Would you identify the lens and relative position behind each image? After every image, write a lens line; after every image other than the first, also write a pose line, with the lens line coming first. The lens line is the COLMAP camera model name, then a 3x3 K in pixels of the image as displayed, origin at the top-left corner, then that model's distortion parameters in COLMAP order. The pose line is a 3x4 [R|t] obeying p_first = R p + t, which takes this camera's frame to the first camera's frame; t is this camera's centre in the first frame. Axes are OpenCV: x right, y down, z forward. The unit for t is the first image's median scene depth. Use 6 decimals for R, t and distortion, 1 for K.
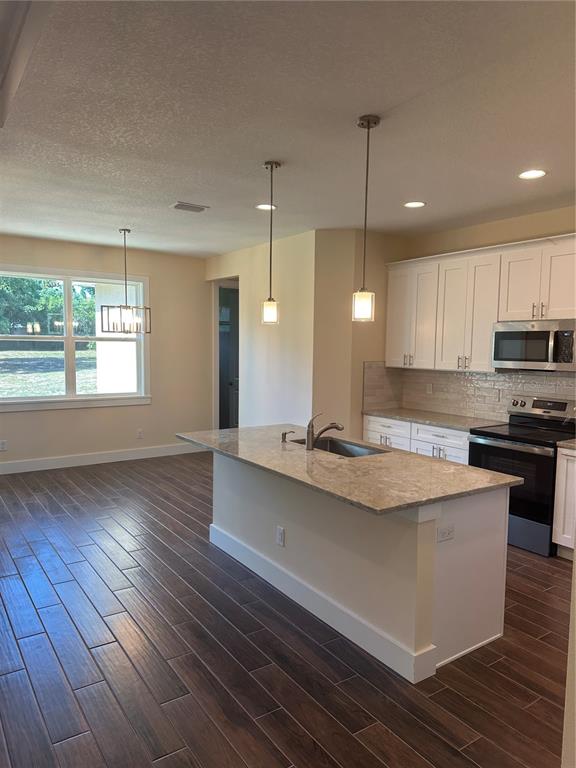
lens RADIAL K [[541.0, 0, 276.9], [0, 541.0, 389.8], [0, 0, 1]] dist [0.054784, -0.076455]
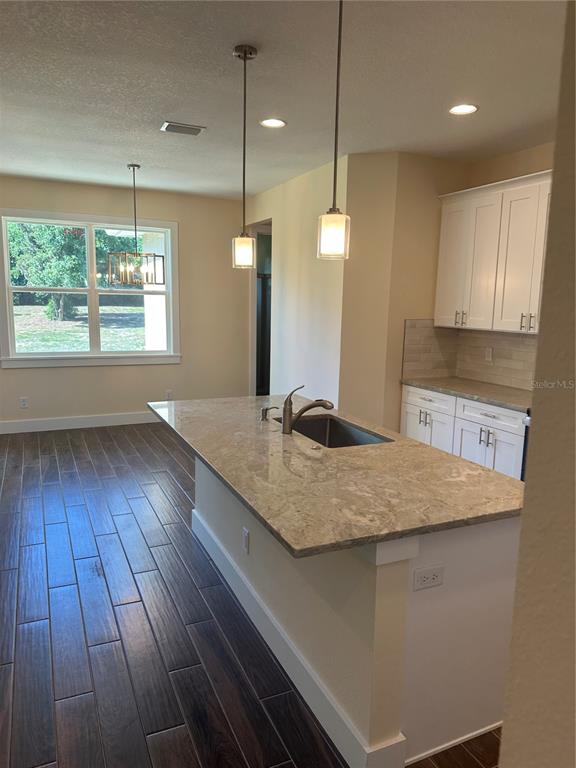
lens RADIAL K [[541.0, 0, 271.3], [0, 541.0, 385.6], [0, 0, 1]] dist [0.054784, -0.076455]
pose [[0.984719, 0.032721, -0.171047, 0.120041], [-0.020682, 0.997212, 0.071698, -0.007944], [0.172916, -0.067064, 0.982651, 0.173594]]
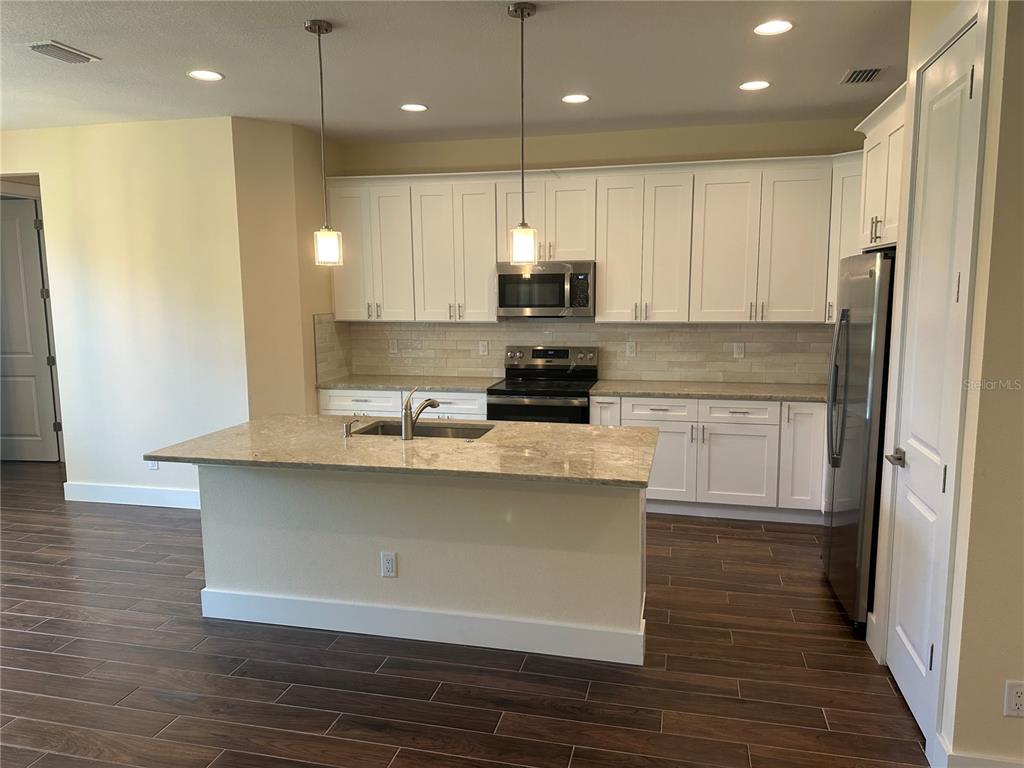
lens RADIAL K [[721.4, 0, 520.4], [0, 721.4, 386.8], [0, 0, 1]] dist [0.054784, -0.076455]
pose [[0.726255, -0.113445, 0.678000, -0.344775], [0.073897, 0.993457, 0.087072, -0.024233], [-0.683442, -0.013134, 0.729886, 0.129254]]
